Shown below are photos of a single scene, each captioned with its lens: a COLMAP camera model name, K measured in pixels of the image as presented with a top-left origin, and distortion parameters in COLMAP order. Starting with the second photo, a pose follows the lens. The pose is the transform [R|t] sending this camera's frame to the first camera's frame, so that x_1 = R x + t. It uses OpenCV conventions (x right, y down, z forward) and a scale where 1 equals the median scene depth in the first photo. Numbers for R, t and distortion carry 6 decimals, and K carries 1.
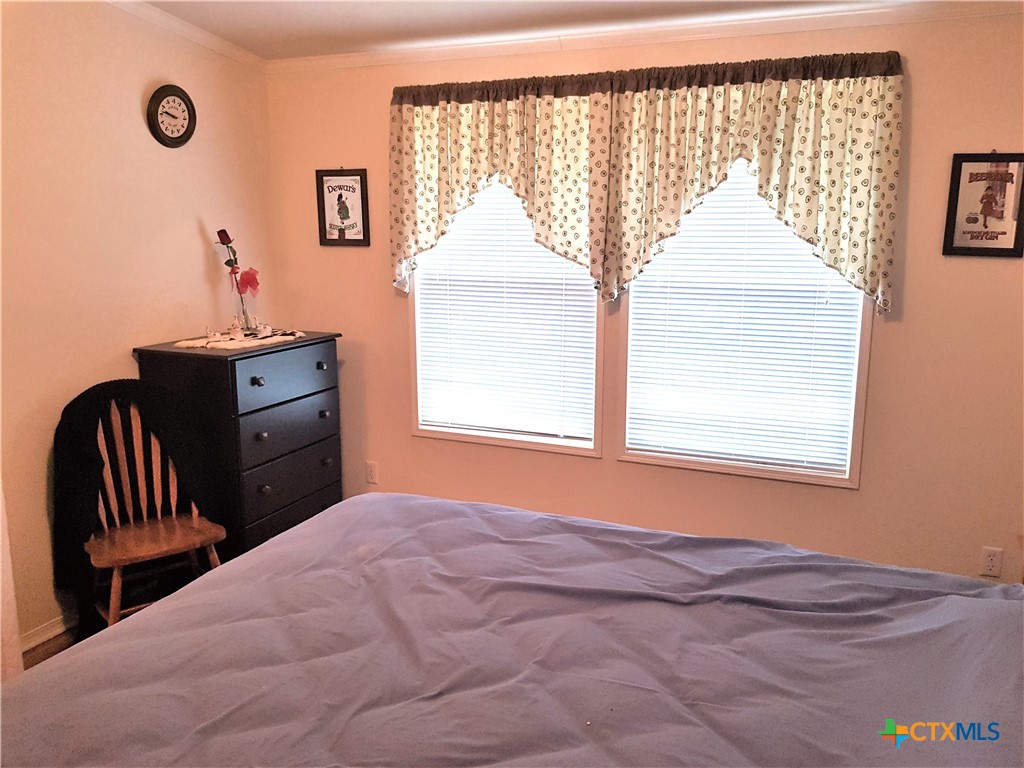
lens RADIAL K [[790.2, 0, 505.5], [0, 790.2, 380.6], [0, 0, 1]] dist [0.067224, -0.106293]
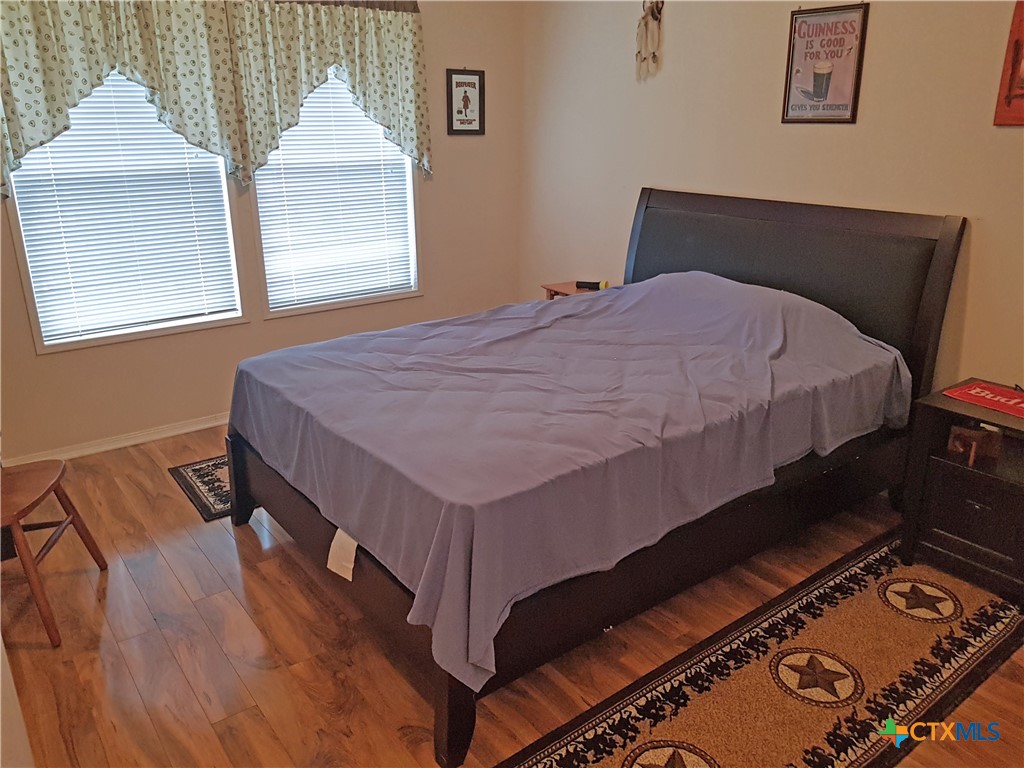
lens RADIAL K [[790.2, 0, 502.2], [0, 790.2, 381.7], [0, 0, 1]] dist [0.067224, -0.106293]
pose [[0.500654, -0.278796, 0.819523, -0.854220], [0.183854, 0.959364, 0.214051, -0.003586], [-0.845898, 0.043508, 0.531568, 0.081874]]
